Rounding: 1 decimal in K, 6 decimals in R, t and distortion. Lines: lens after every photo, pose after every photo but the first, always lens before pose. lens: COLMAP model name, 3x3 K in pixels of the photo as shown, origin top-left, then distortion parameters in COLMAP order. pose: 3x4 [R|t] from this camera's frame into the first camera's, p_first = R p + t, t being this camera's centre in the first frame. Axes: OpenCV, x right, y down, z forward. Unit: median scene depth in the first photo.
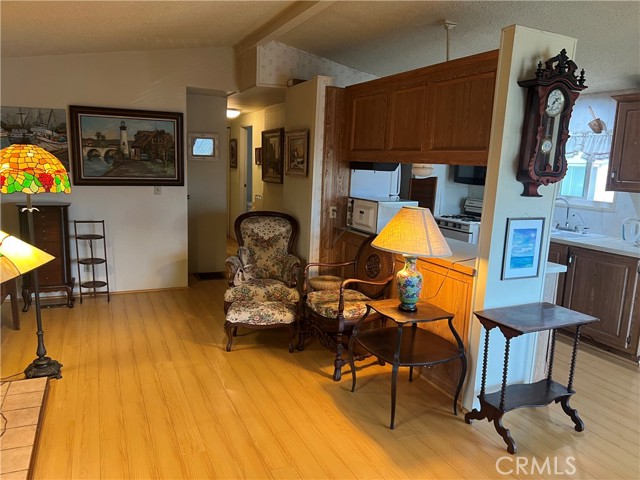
lens RADIAL K [[478.8, 0, 316.3], [0, 478.8, 240.8], [0, 0, 1]] dist [0.071648, -0.086649]
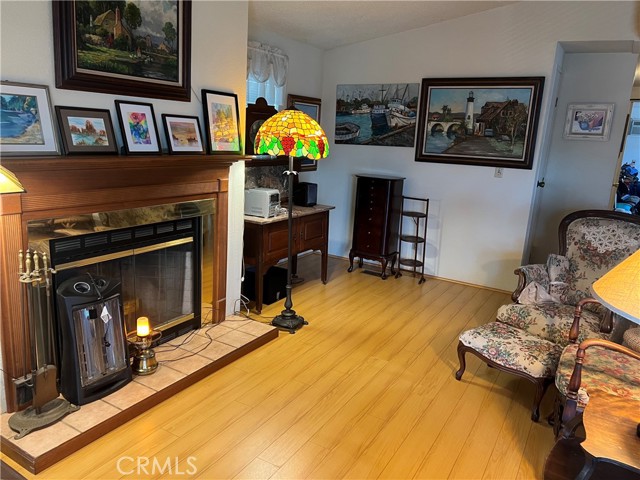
lens RADIAL K [[478.8, 0, 323.7], [0, 478.8, 241.7], [0, 0, 1]] dist [0.071648, -0.086649]
pose [[0.579206, 0.183011, -0.794372, 0.217476], [-0.168590, 0.980298, 0.102920, -0.023525], [0.797557, 0.074311, 0.598649, 0.289946]]
